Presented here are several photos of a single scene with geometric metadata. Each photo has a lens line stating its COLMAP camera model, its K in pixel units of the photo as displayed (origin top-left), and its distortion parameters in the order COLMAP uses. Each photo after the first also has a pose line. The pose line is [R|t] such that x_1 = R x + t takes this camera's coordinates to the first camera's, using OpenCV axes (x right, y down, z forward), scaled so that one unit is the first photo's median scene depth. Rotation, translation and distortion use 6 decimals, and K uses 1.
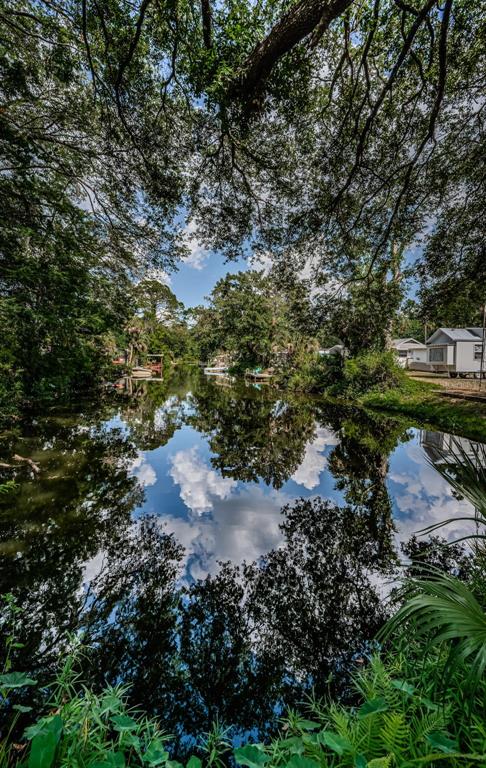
lens RADIAL K [[305.7, 0, 236.8], [0, 305.7, 372.3], [0, 0, 1]] dist [-0.004073, -0.003511]
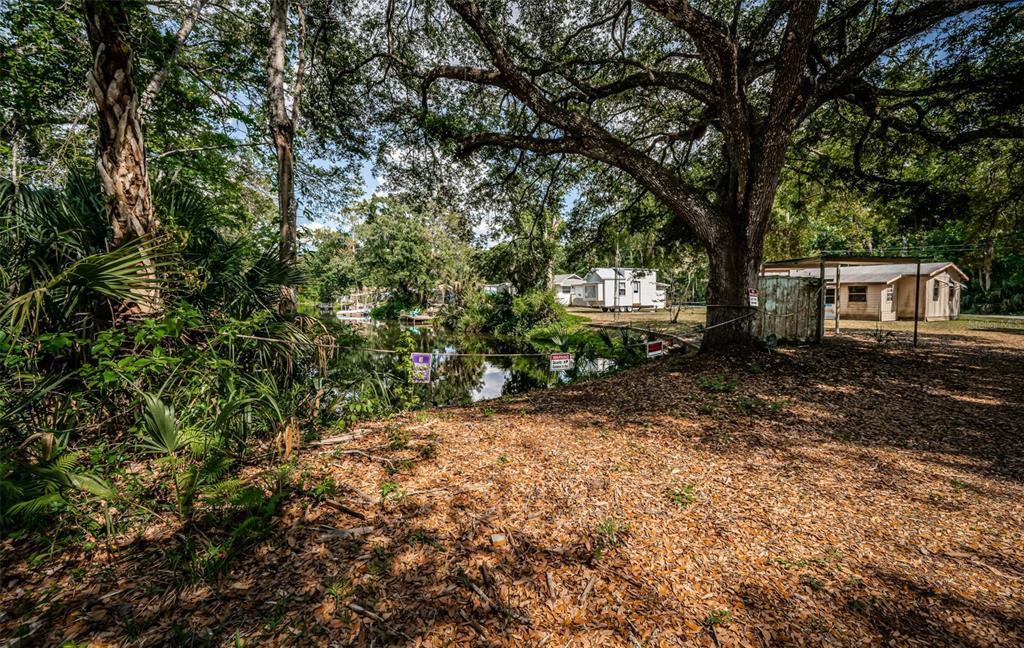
lens RADIAL K [[392.4, 0, 532.7], [0, 392.4, 287.0], [0, 0, 1]] dist [0.000610, -0.001287]
pose [[0.921039, -0.009948, 0.389343, -0.071102], [0.035527, 0.997652, -0.058553, 0.001215], [-0.387846, 0.067762, 0.919230, -0.174986]]
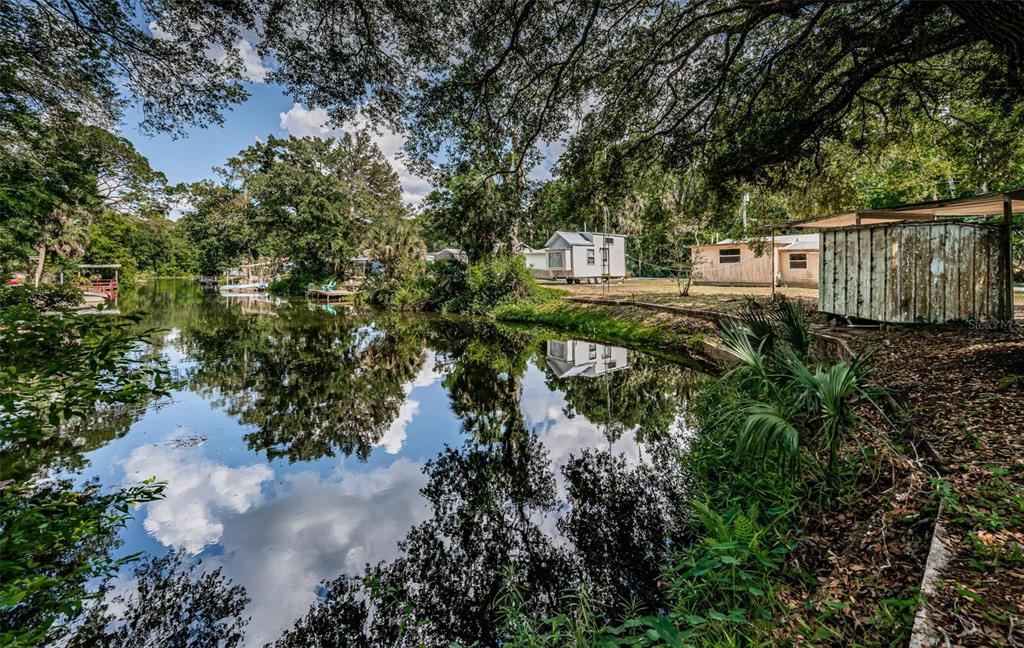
lens RADIAL K [[407.7, 0, 538.9], [0, 407.7, 262.4], [0, 0, 1]] dist [-0.004073, -0.003511]
pose [[0.830906, -0.010537, 0.556313, -0.057966], [0.042382, 0.998115, -0.044397, 0.002802], [-0.554796, 0.060468, 0.829786, -0.001397]]
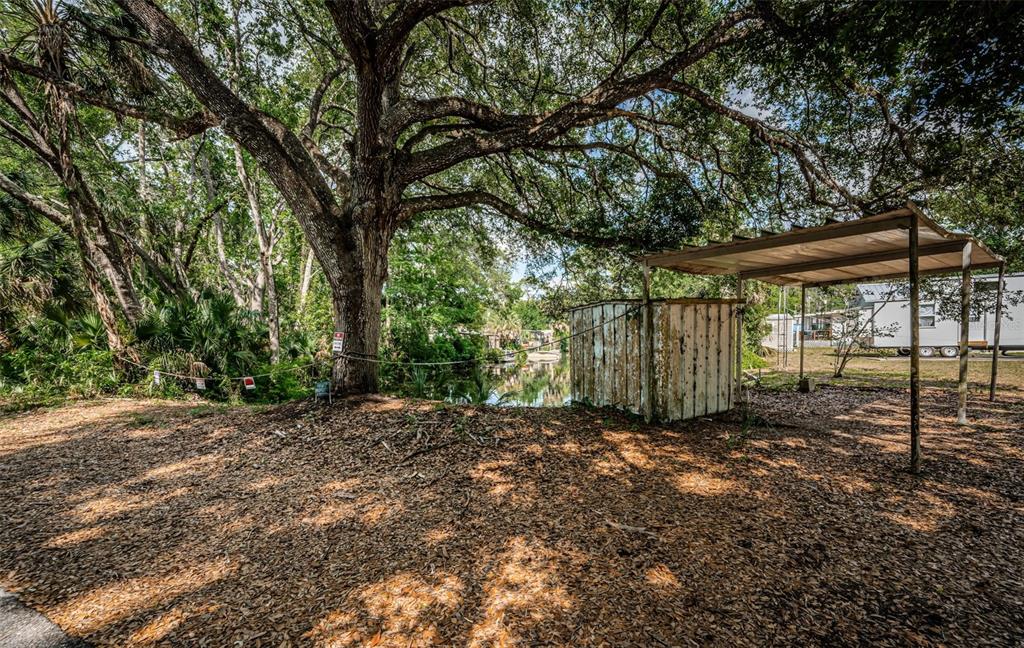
lens RADIAL K [[392.4, 0, 515.4], [0, 392.4, 352.4], [0, 0, 1]] dist [0.000610, -0.001287]
pose [[0.853447, -0.017312, -0.520891, 0.330404], [0.012833, 0.999843, -0.012203, 0.008198], [0.521021, 0.003730, 0.853536, -0.139590]]
